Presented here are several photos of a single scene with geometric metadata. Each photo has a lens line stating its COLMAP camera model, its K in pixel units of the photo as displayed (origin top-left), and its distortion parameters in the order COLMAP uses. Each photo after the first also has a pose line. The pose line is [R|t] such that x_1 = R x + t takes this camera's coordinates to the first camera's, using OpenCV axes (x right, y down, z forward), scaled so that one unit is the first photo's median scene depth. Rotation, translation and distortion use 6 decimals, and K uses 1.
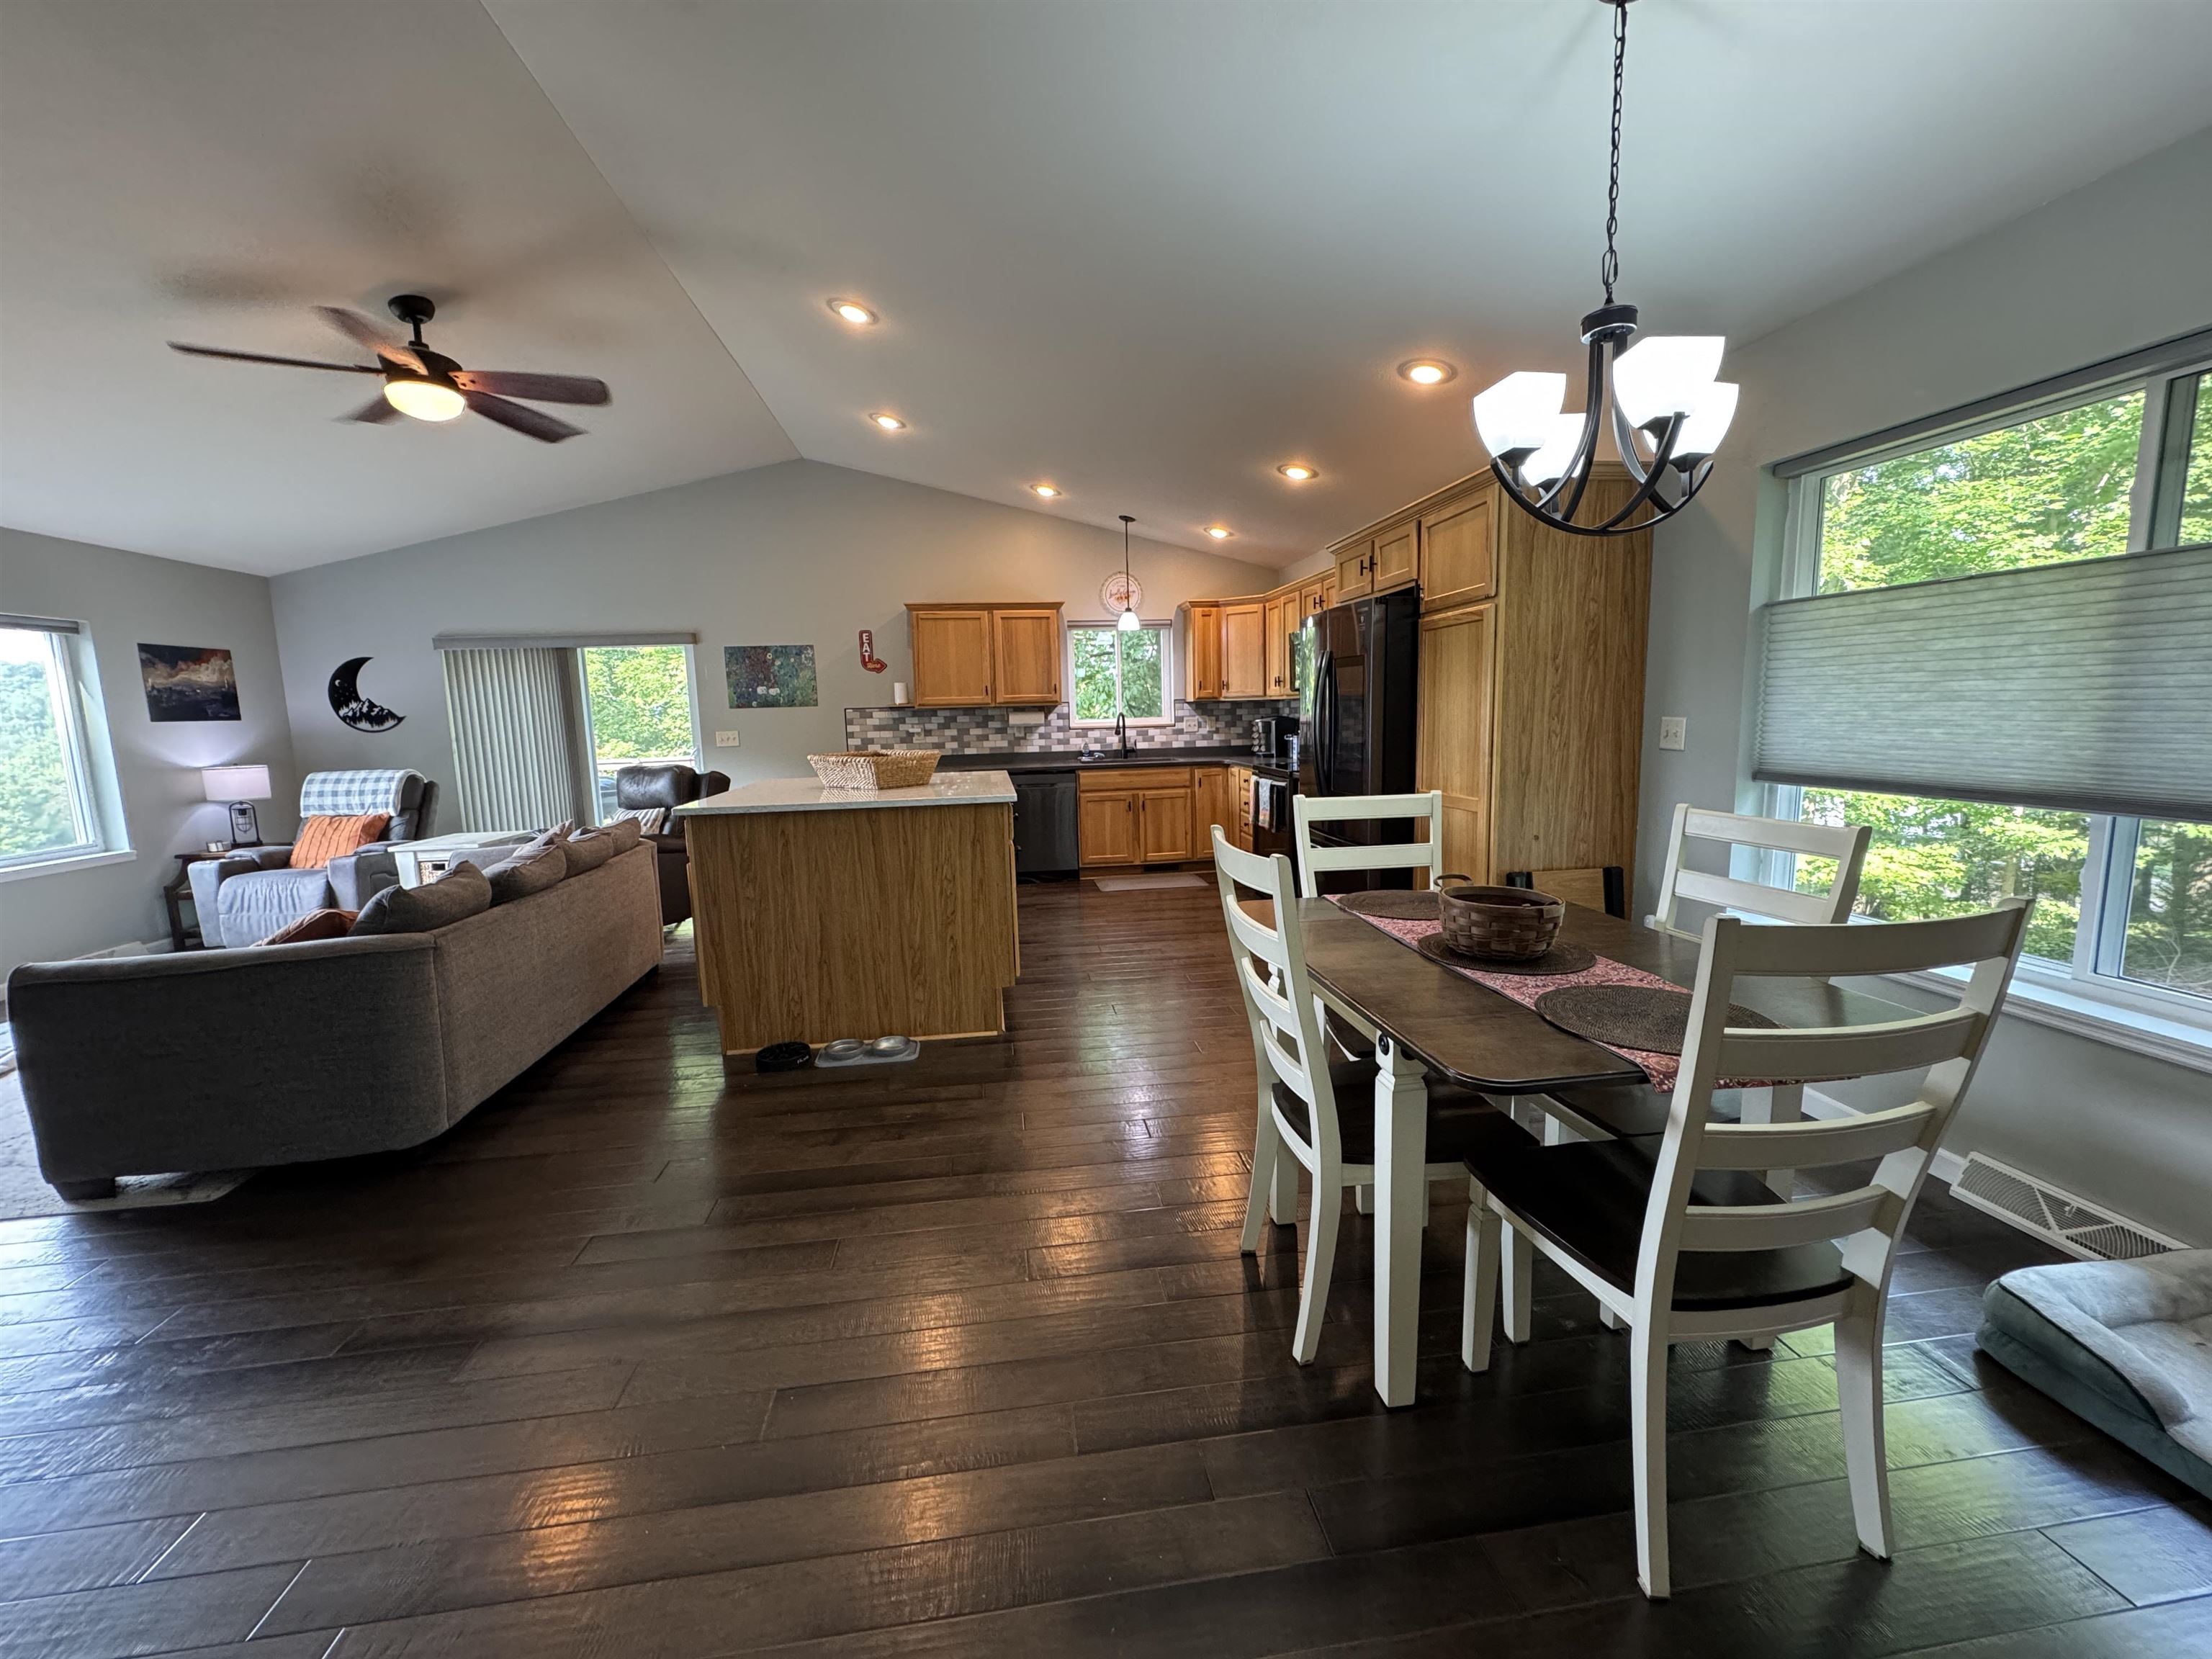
lens RADIAL K [[877.7, 0, 1106.0], [0, 877.7, 829.5], [0, 0, 1]] dist [-0.003856, 0.000297]
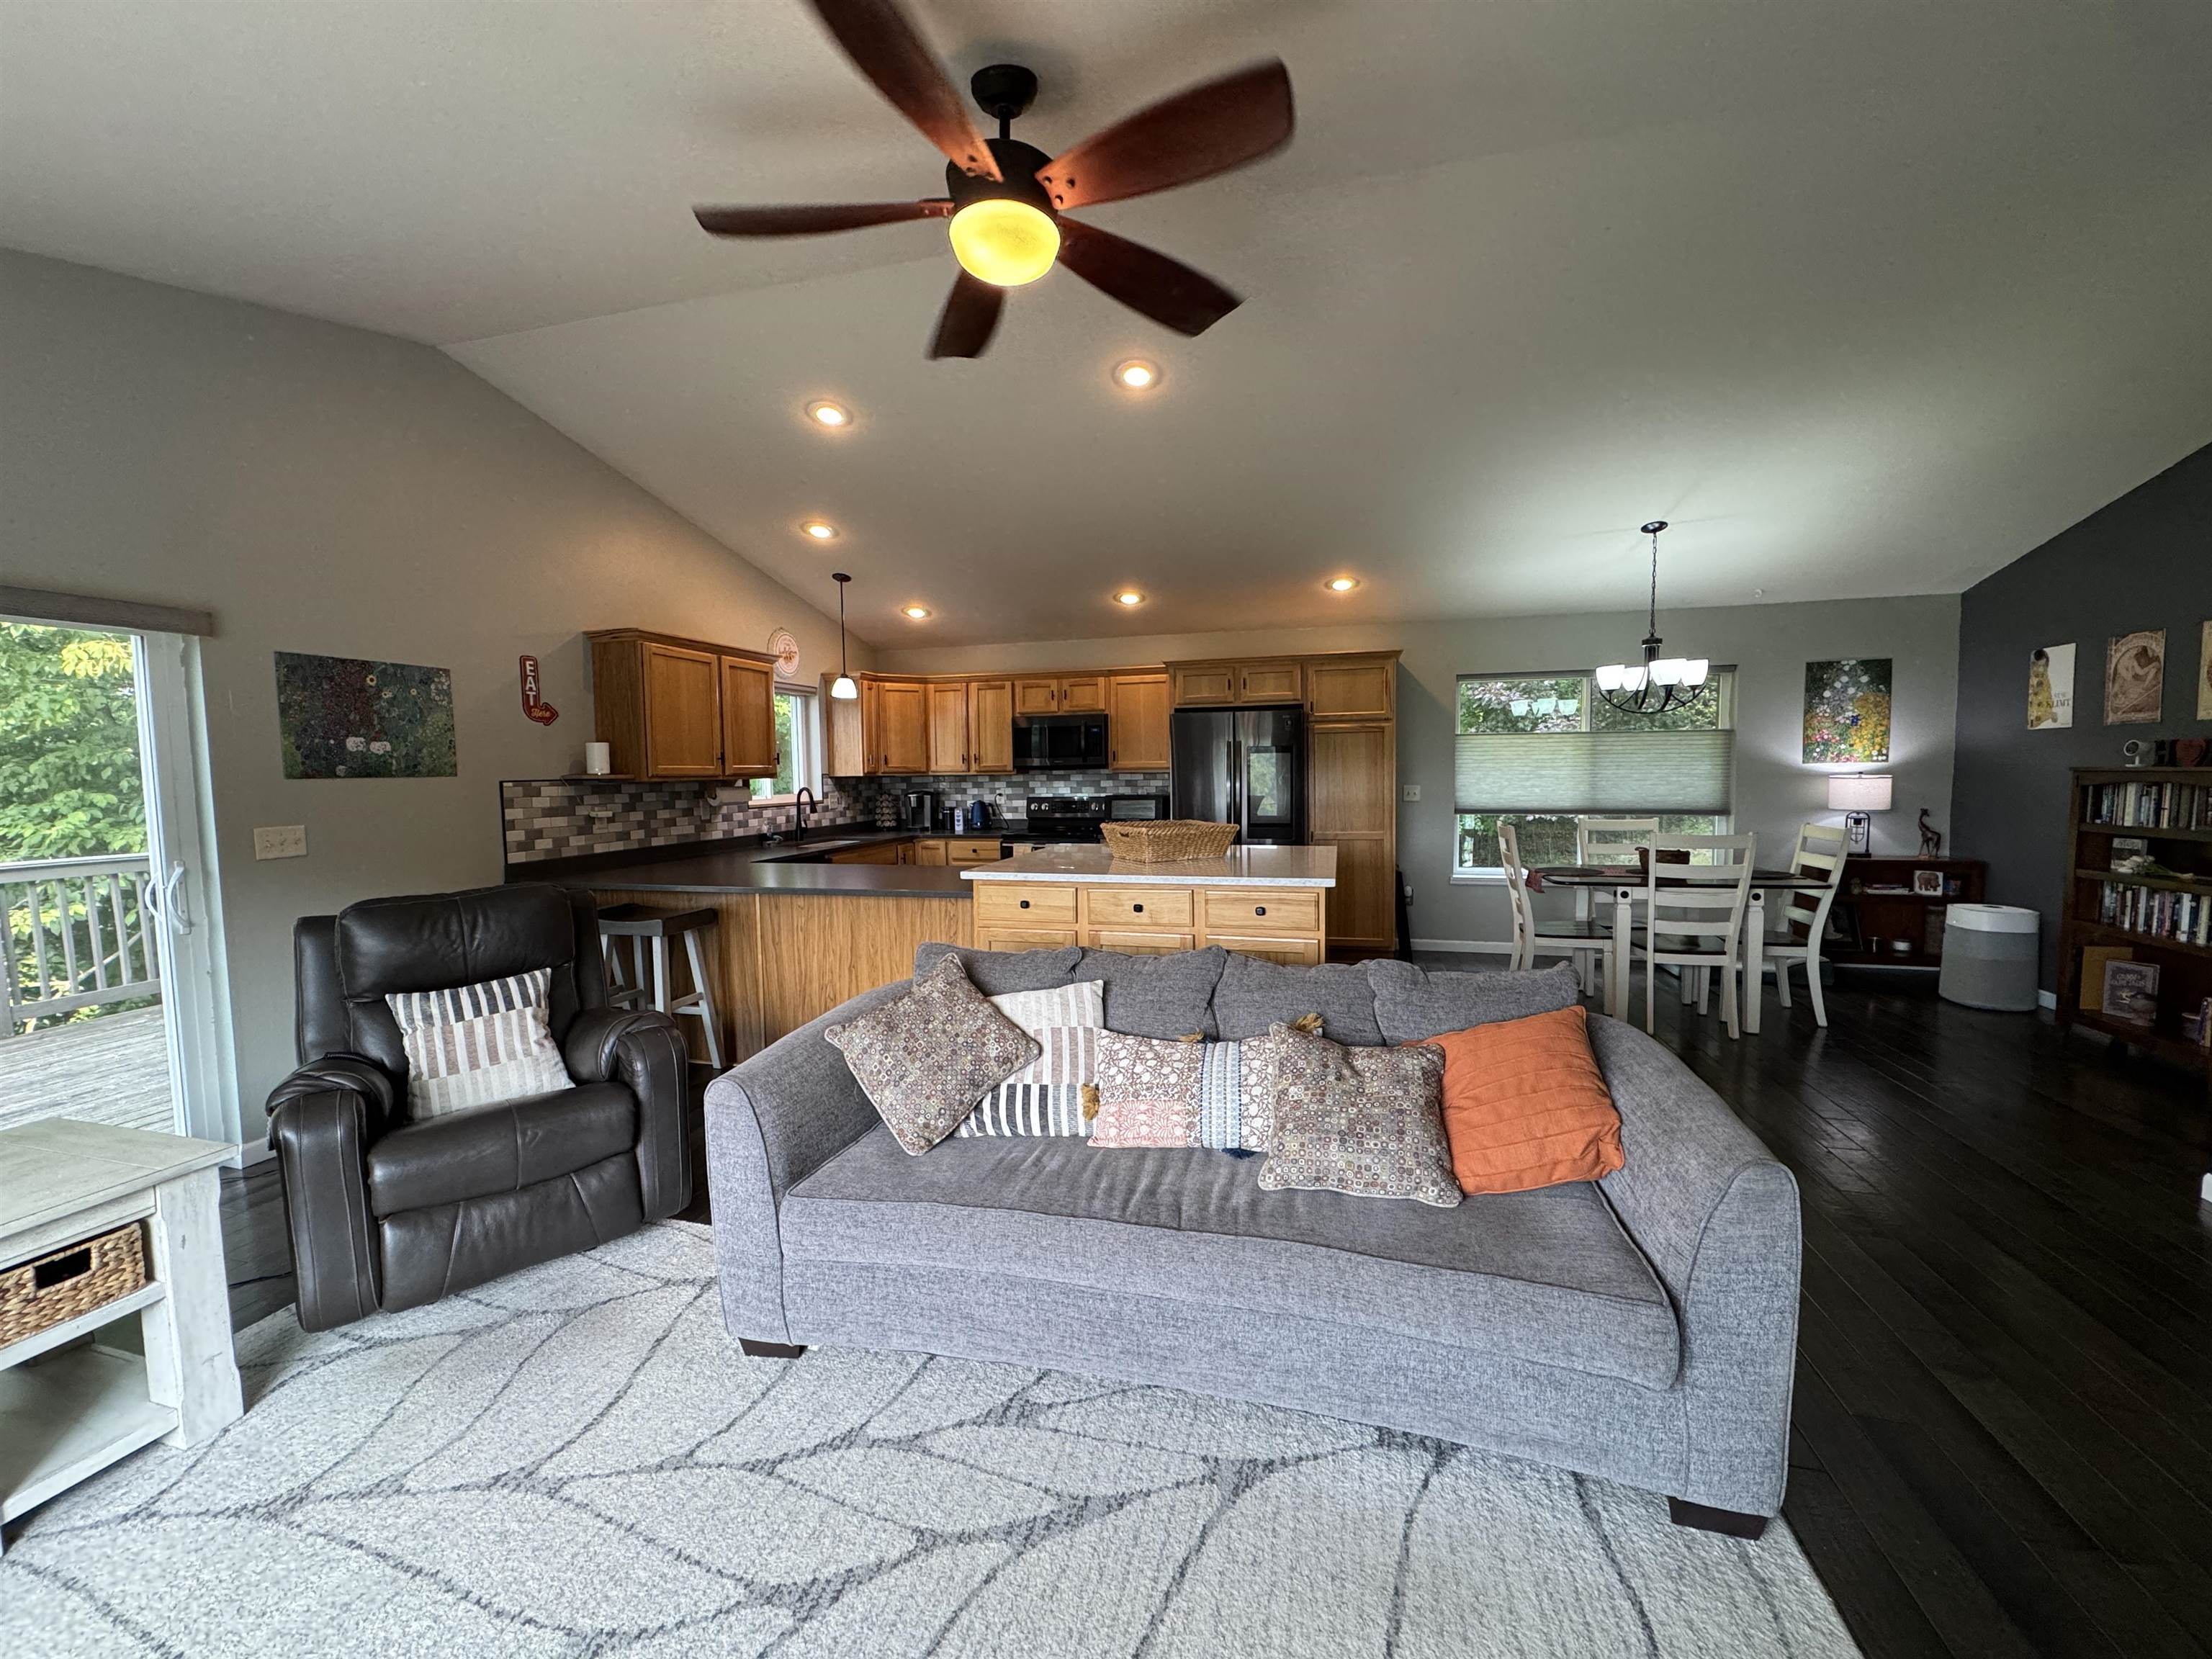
lens RADIAL K [[877.7, 0, 1106.0], [0, 877.7, 829.5], [0, 0, 1]] dist [-0.003856, 0.000297]
pose [[0.388102, -0.043618, 0.920584, -0.696966], [0.129580, 0.991540, -0.007649, -0.048528], [-0.912462, 0.122258, 0.390470, 0.406088]]
